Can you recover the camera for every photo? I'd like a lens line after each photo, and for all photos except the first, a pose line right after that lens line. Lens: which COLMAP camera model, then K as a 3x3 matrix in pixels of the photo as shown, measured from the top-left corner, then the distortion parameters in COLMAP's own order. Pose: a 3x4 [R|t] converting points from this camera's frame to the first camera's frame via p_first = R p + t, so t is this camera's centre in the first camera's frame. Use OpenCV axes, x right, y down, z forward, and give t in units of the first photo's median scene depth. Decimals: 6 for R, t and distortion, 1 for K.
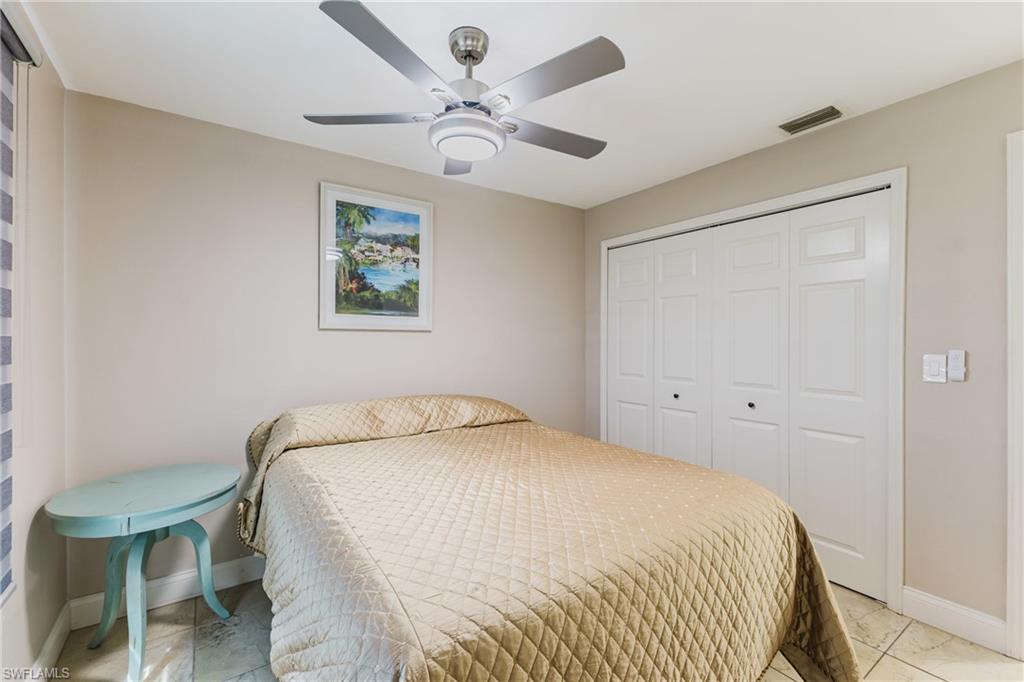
lens RADIAL K [[439.8, 0, 509.7], [0, 439.8, 342.8], [0, 0, 1]] dist [0.010920, -0.002500]
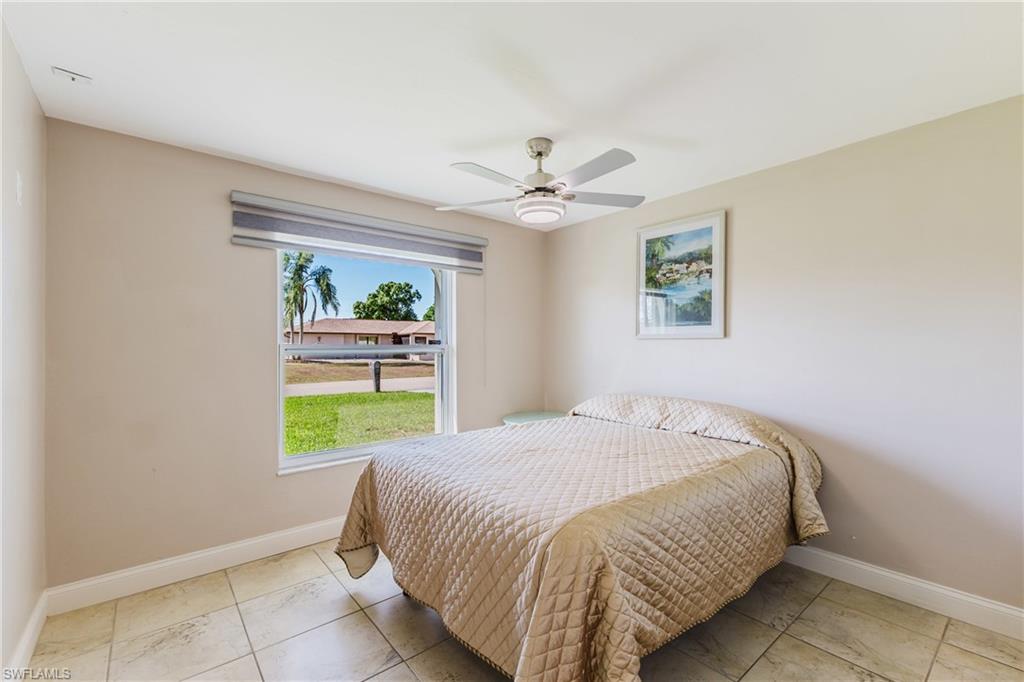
lens RADIAL K [[439.8, 0, 504.9], [0, 439.8, 340.9], [0, 0, 1]] dist [0.010920, -0.002500]
pose [[0.063887, -0.001618, -0.997956, 0.827398], [0.002480, 0.999996, -0.001462, -0.022433], [0.997954, -0.002382, 0.063891, 0.469634]]
